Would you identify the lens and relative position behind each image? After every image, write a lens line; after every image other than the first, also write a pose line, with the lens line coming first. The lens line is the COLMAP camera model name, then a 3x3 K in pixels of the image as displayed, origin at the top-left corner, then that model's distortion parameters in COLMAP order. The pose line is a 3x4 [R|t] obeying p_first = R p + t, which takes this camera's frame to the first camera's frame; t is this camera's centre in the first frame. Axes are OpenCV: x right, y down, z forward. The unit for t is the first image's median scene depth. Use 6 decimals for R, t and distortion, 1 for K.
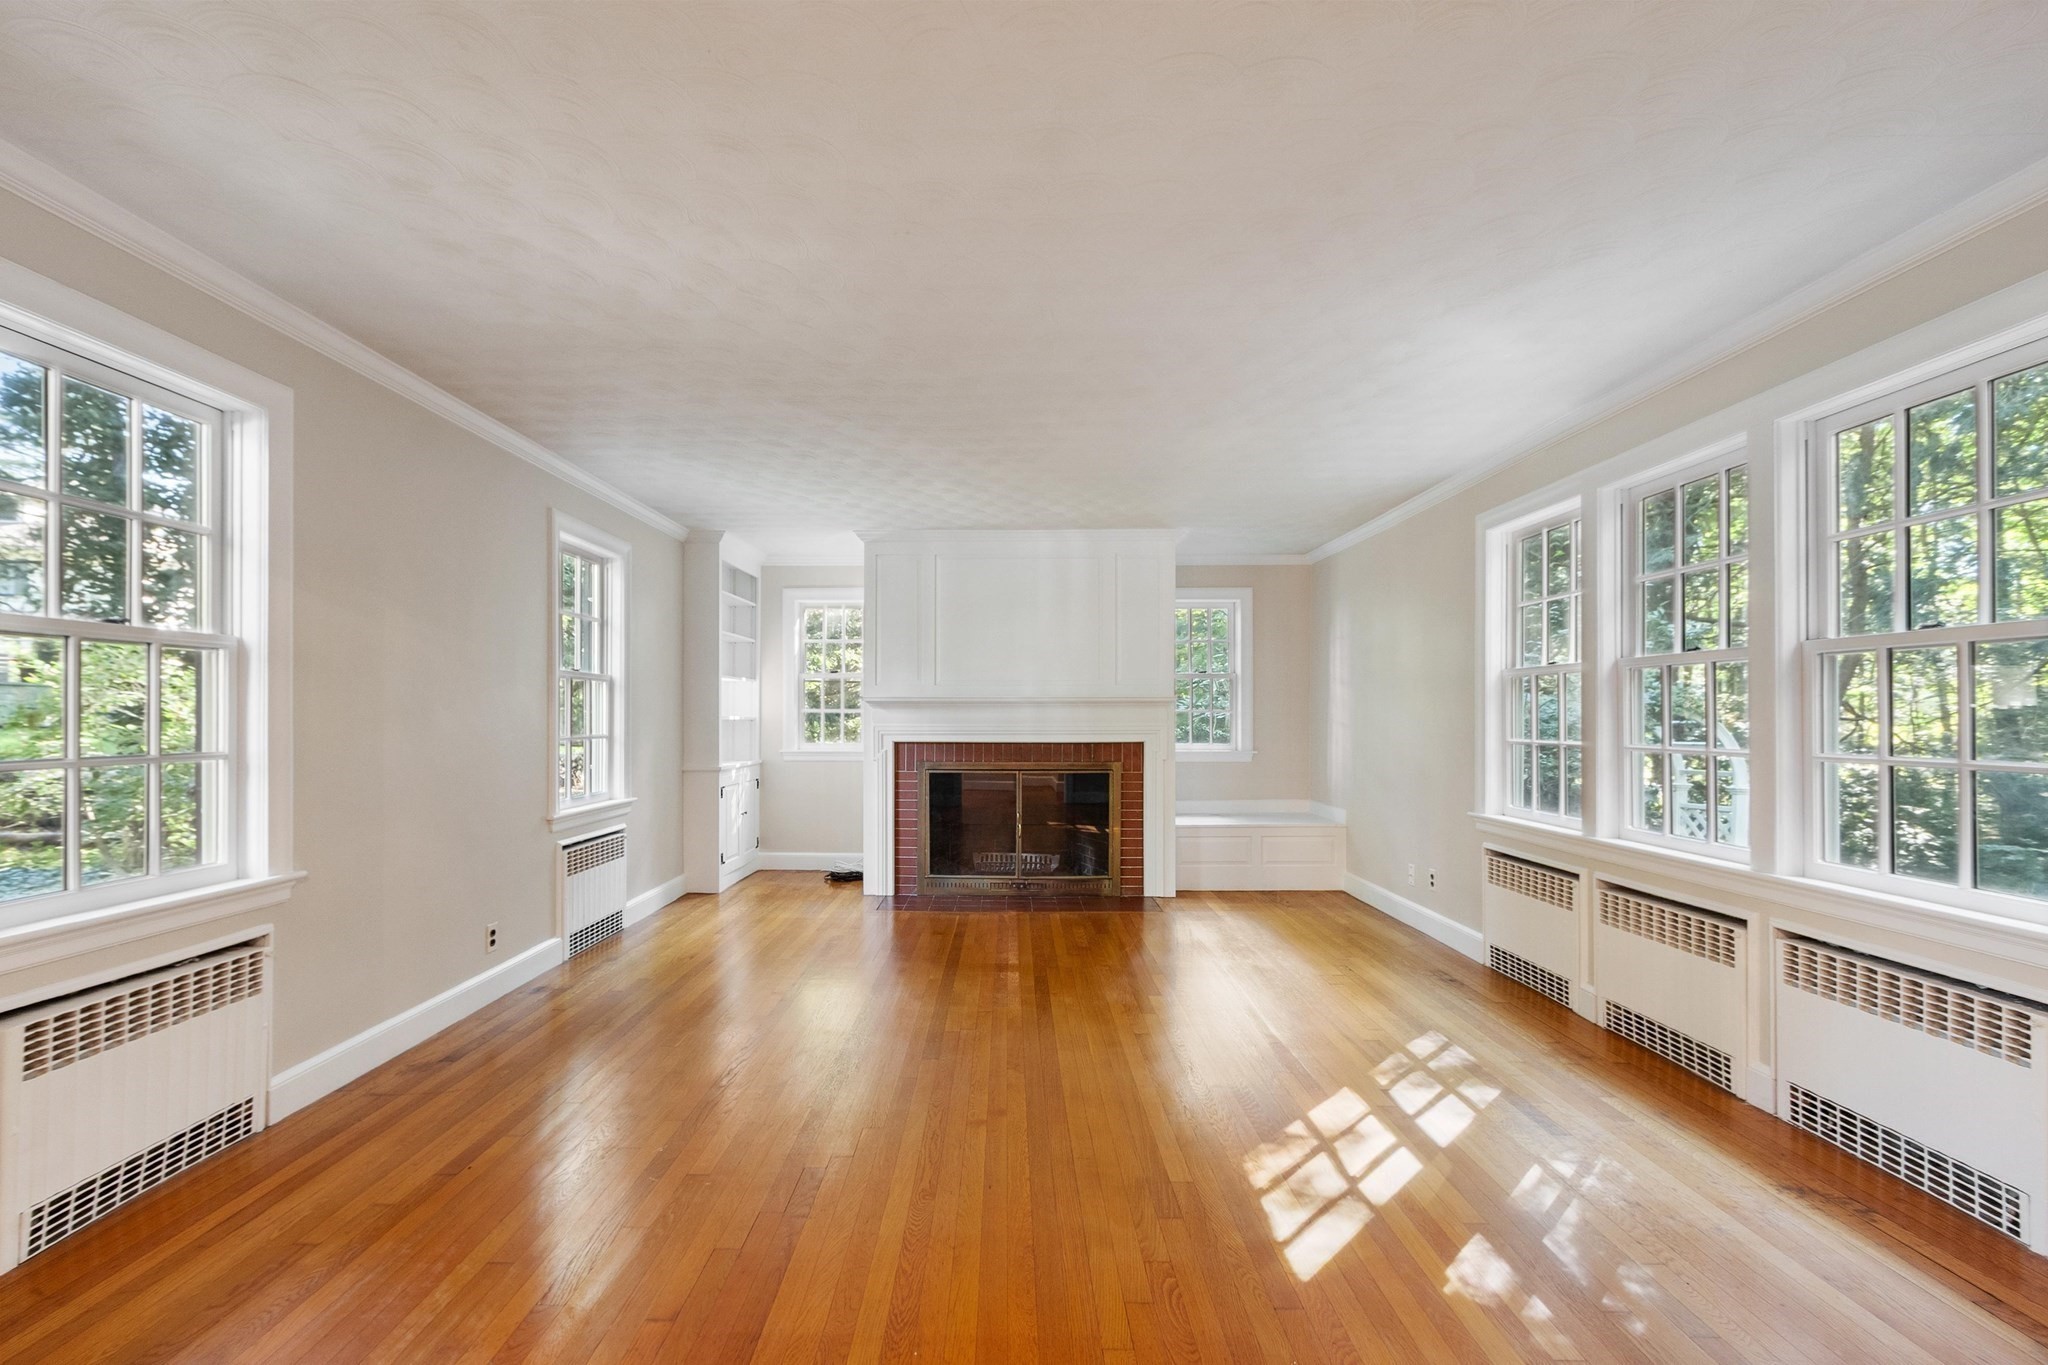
lens RADIAL K [[897.3, 0, 1014.5], [0, 897.3, 699.6], [0, 0, 1]] dist [0.003119, -0.001186]
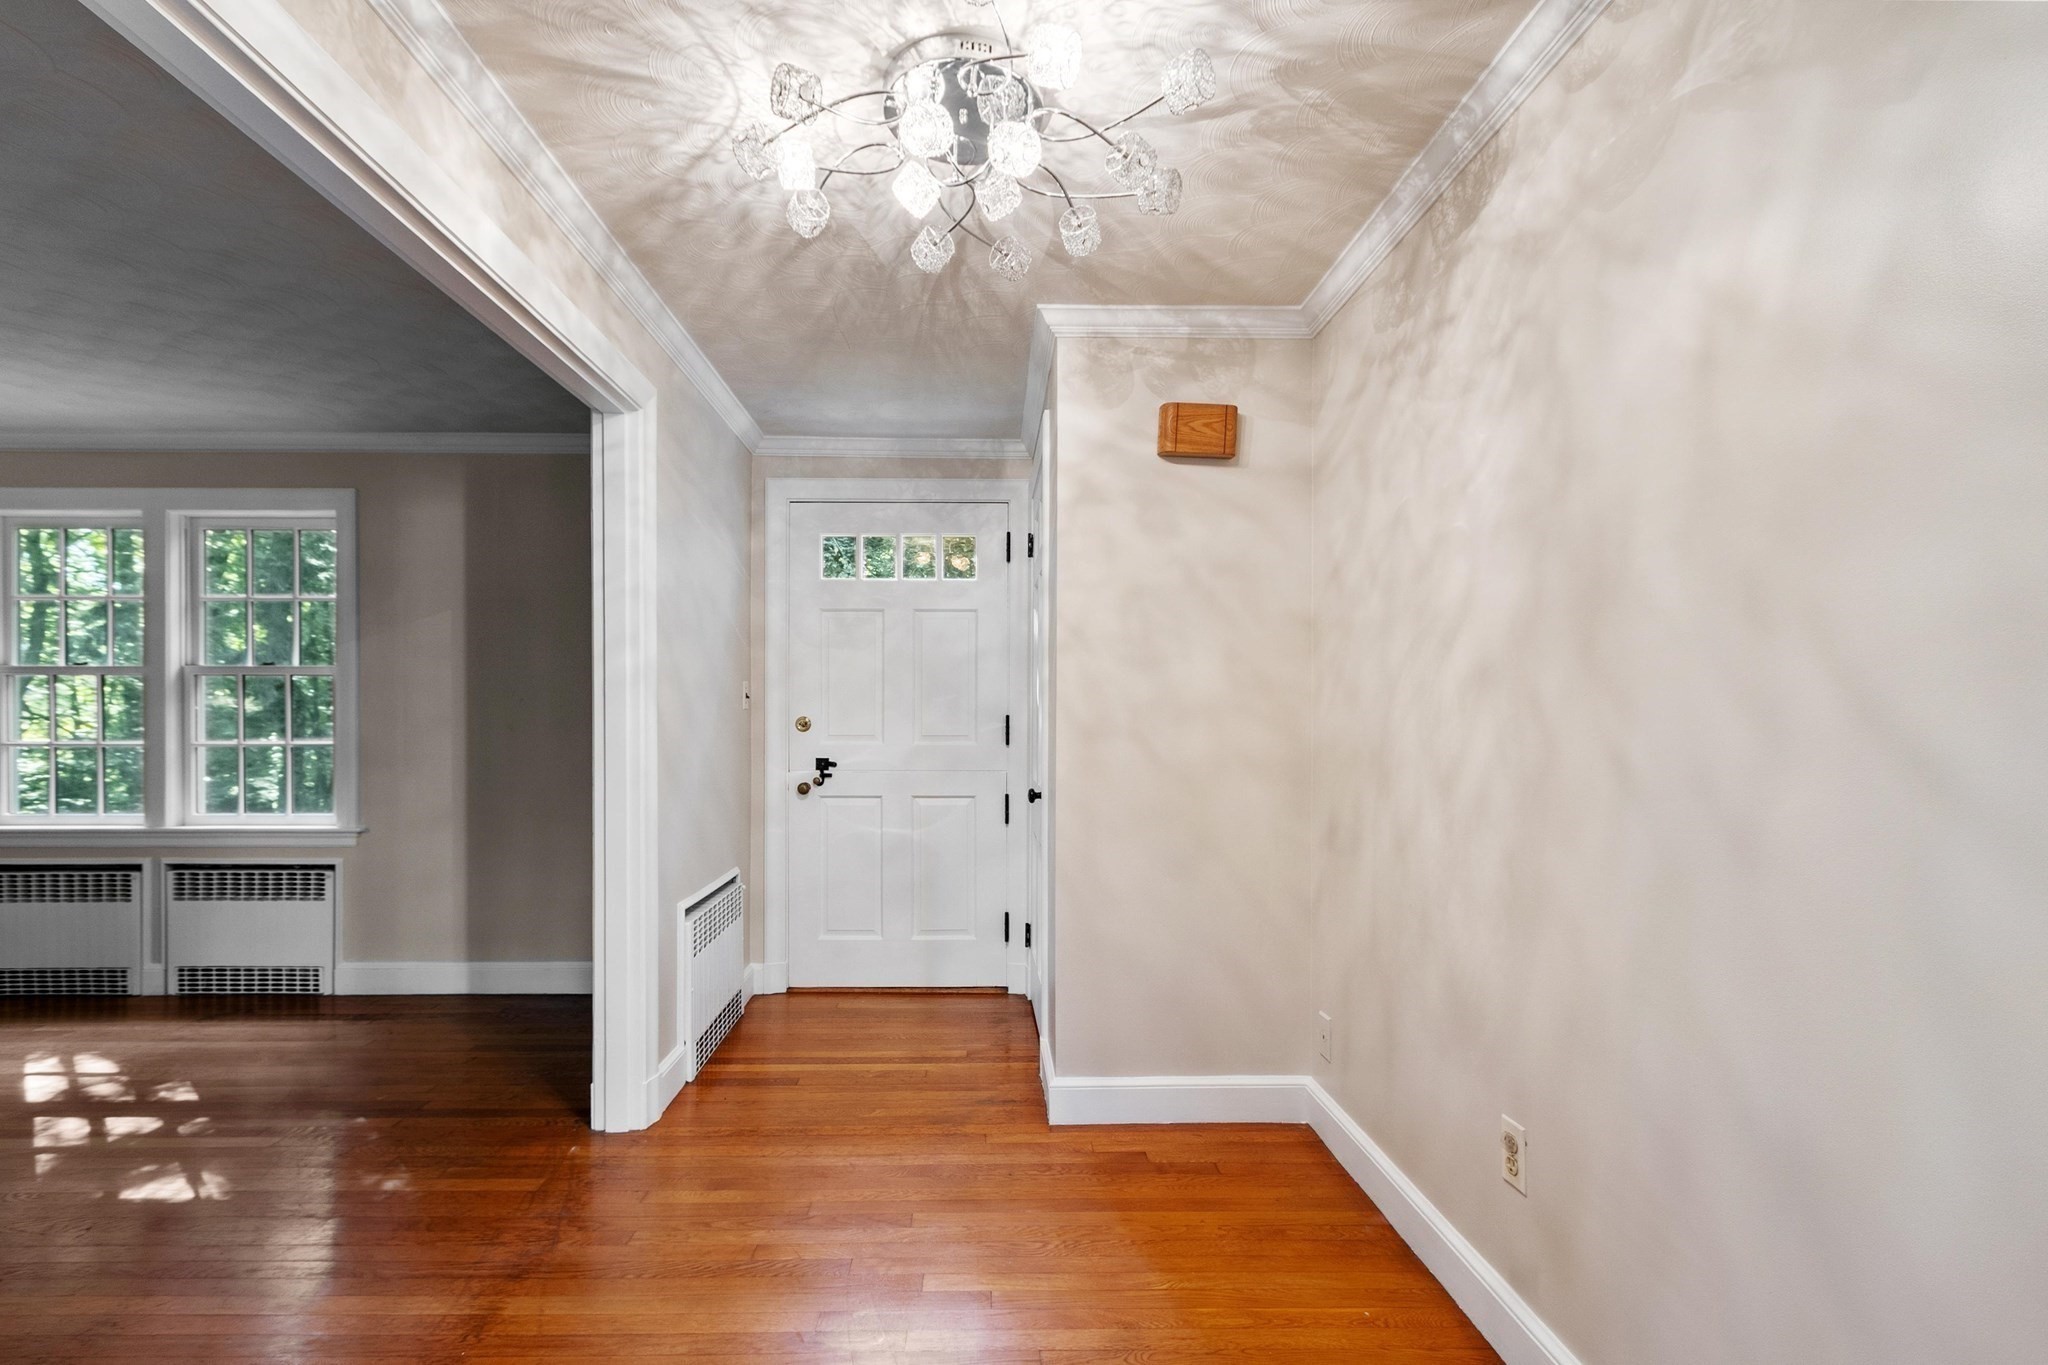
lens RADIAL K [[897.3, 0, 1011.7], [0, 897.3, 693.6], [0, 0, 1]] dist [0.003119, -0.001186]
pose [[-0.070338, 0.016948, 0.997379, -0.684192], [-0.008856, 0.999806, -0.017614, -0.005700], [-0.997484, -0.010071, -0.070174, -0.243323]]
